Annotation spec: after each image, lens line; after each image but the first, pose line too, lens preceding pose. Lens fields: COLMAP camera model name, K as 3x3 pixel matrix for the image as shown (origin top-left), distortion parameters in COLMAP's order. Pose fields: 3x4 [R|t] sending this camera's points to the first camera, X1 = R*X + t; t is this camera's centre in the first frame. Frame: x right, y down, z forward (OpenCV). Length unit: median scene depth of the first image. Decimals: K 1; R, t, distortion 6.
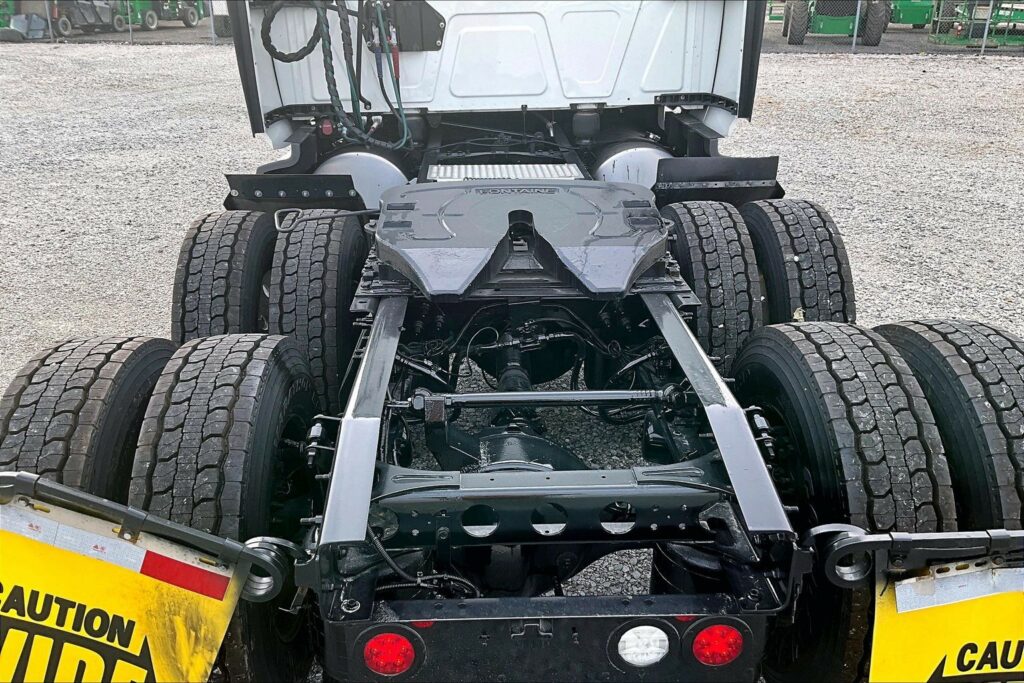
lens RADIAL K [[845.8, 0, 514.3], [0, 845.8, 341.8], [0, 0, 1]] dist [0.055897, -0.094731]
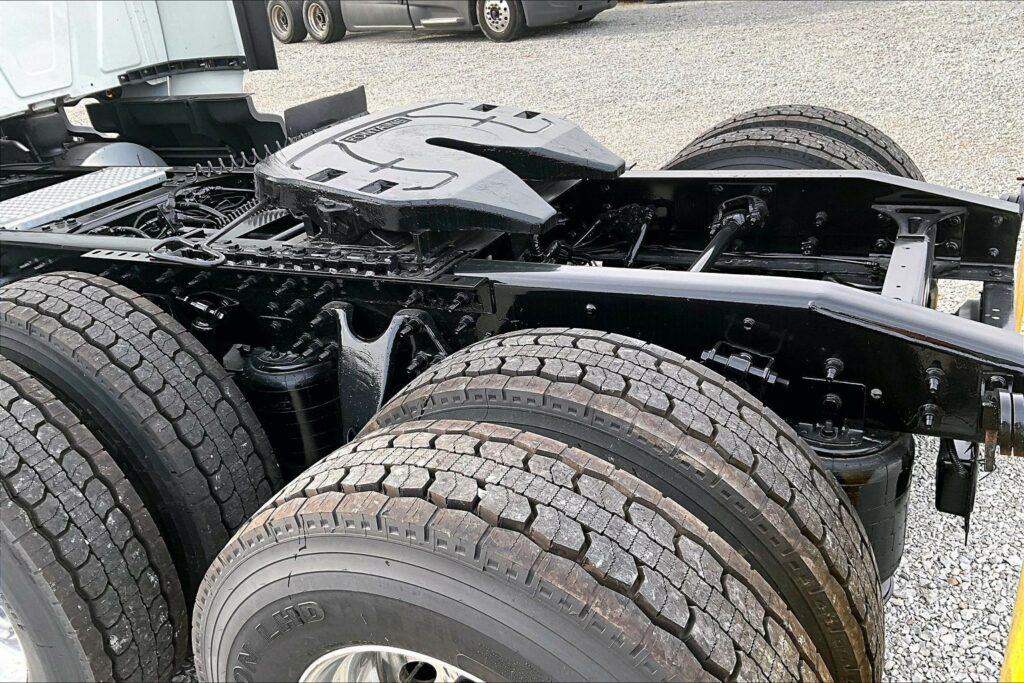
lens RADIAL K [[845.8, 0, 505.9], [0, 845.8, 338.1], [0, 0, 1]] dist [0.055897, -0.094731]
pose [[0.484447, -0.409986, 0.772802, -0.332788], [0.433131, 0.879919, 0.195297, -0.056390], [-0.760071, 0.240113, 0.603852, 0.241593]]
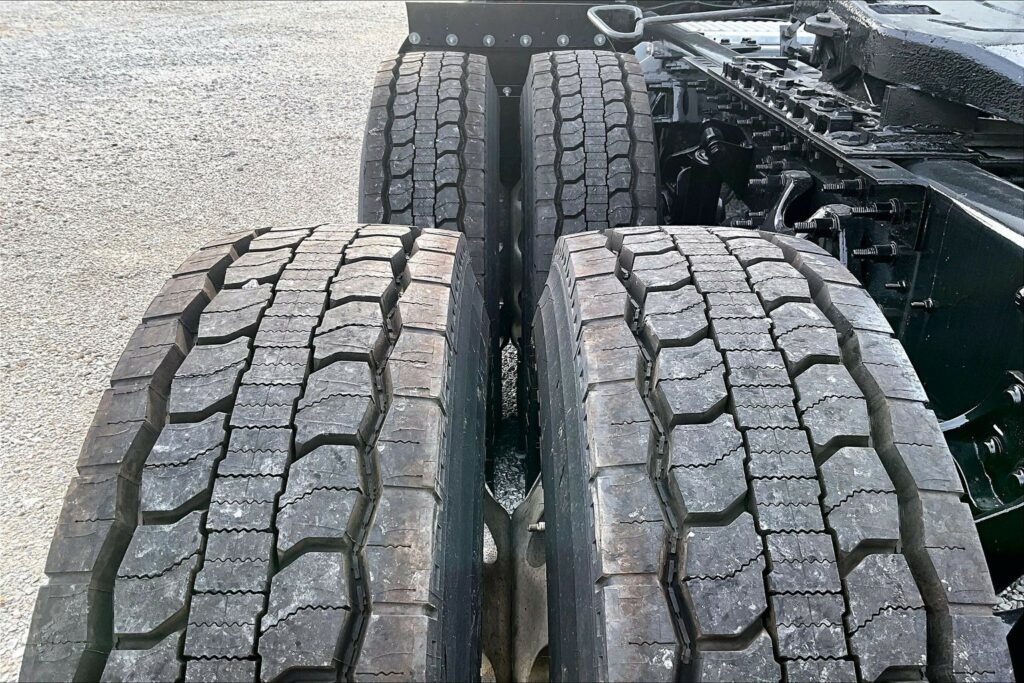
lens RADIAL K [[845.8, 0, 513.3], [0, 845.8, 337.5], [0, 0, 1]] dist [0.055897, -0.094731]
pose [[0.999398, 0.020548, -0.027954, -0.158511], [-0.019315, 0.998859, 0.043669, 0.011286], [0.028820, -0.043103, 0.998655, 0.247377]]
